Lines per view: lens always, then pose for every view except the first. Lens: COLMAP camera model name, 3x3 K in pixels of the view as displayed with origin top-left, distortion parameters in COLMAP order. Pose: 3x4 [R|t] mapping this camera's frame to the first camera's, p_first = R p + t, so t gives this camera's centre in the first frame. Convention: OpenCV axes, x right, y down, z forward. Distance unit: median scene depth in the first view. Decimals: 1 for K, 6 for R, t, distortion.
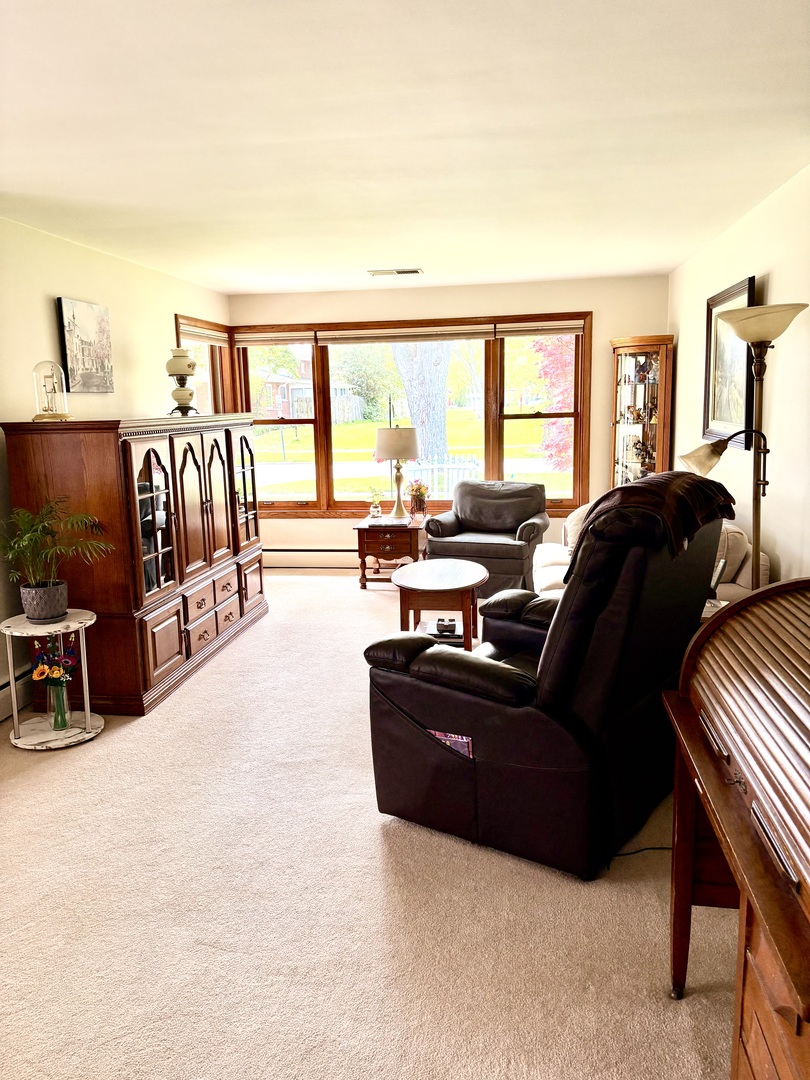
lens RADIAL K [[805.9, 0, 396.4], [0, 805.9, 535.8], [0, 0, 1]] dist [0.049932, -0.047810]
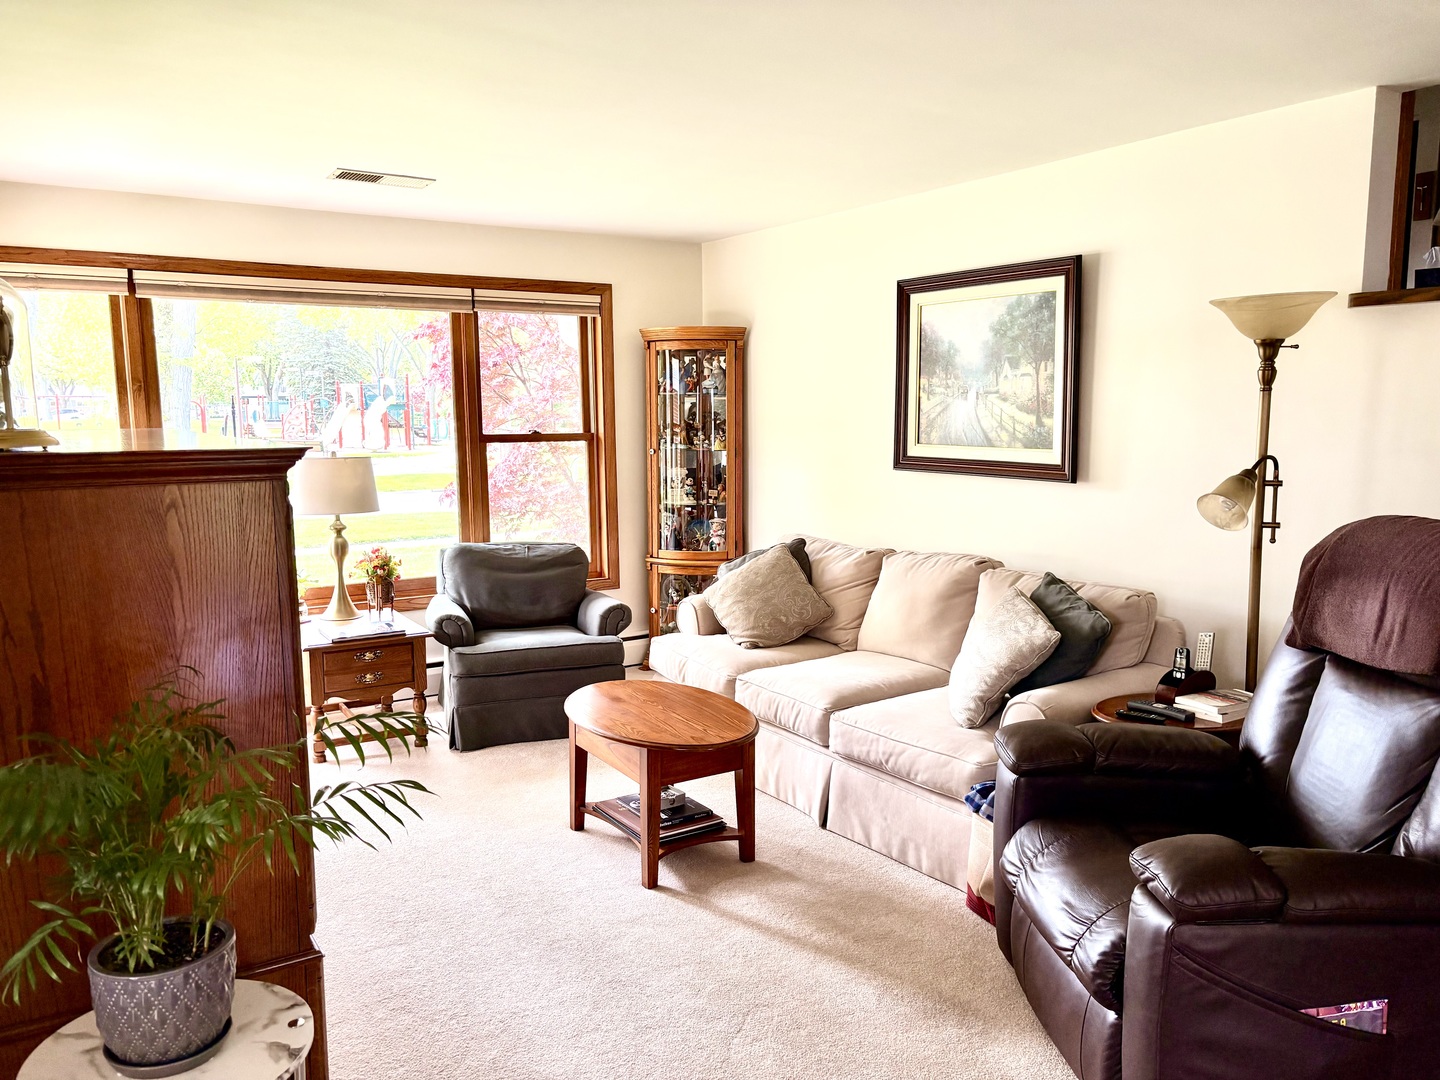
lens RADIAL K [[1074.5, 0, 720.4], [0, 1074.5, 554.0], [0, 0, 1]] dist [0.049932, -0.047810]
pose [[0.761194, -0.065777, 0.645180, -0.283040], [0.092961, 0.995636, -0.008171, -0.037467], [-0.641827, 0.066197, 0.763987, 0.269661]]
